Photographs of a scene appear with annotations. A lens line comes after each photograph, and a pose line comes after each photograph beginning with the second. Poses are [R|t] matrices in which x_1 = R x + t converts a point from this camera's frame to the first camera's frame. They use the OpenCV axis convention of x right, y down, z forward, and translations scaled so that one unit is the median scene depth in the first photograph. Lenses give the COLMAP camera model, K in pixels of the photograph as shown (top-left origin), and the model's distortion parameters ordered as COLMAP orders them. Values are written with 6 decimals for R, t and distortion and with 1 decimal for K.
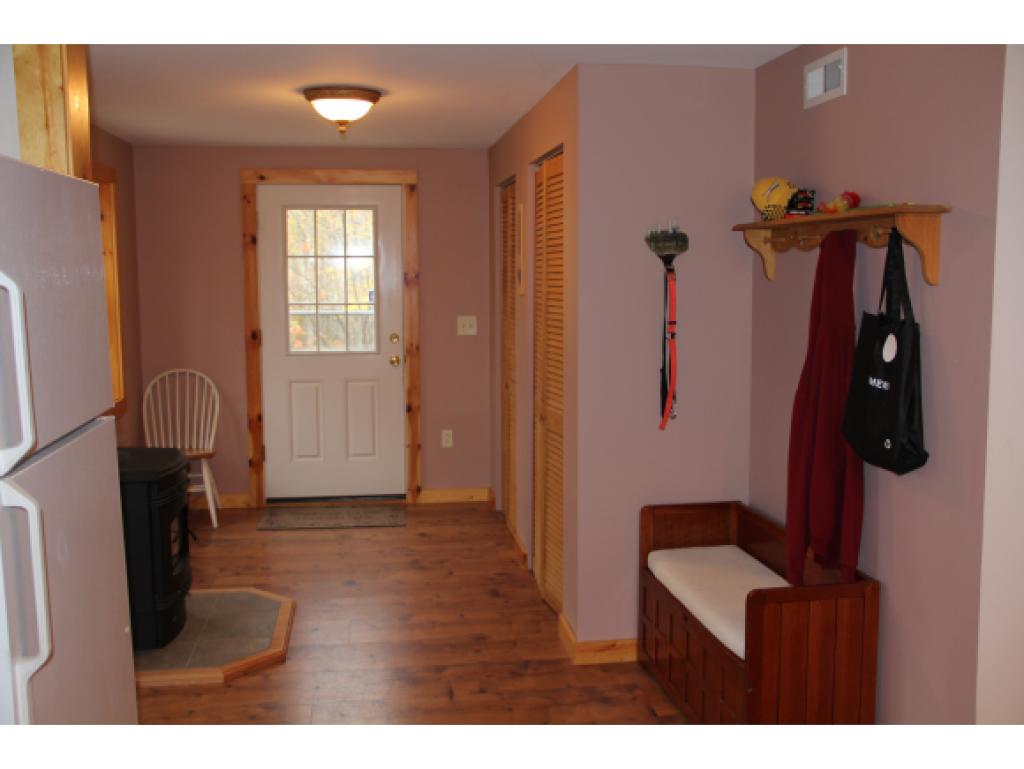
lens RADIAL K [[998.0, 0, 510.4], [0, 998.0, 391.1], [0, 0, 1]] dist [-0.048334, 0.000000]
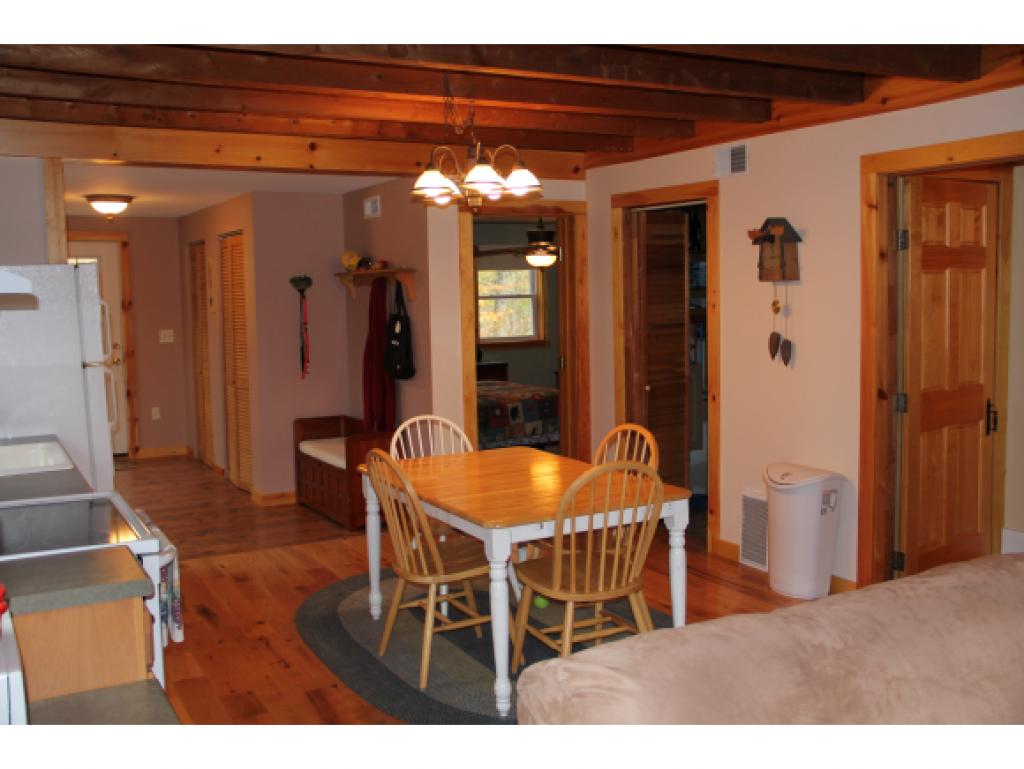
lens RADIAL K [[998.0, 0, 517.6], [0, 998.0, 385.9], [0, 0, 1]] dist [-0.048334, 0.000000]
pose [[0.931421, -0.044241, 0.361245, -0.153605], [0.055716, 0.998217, -0.021407, 0.113075], [-0.359654, 0.040066, 0.932225, -0.920027]]
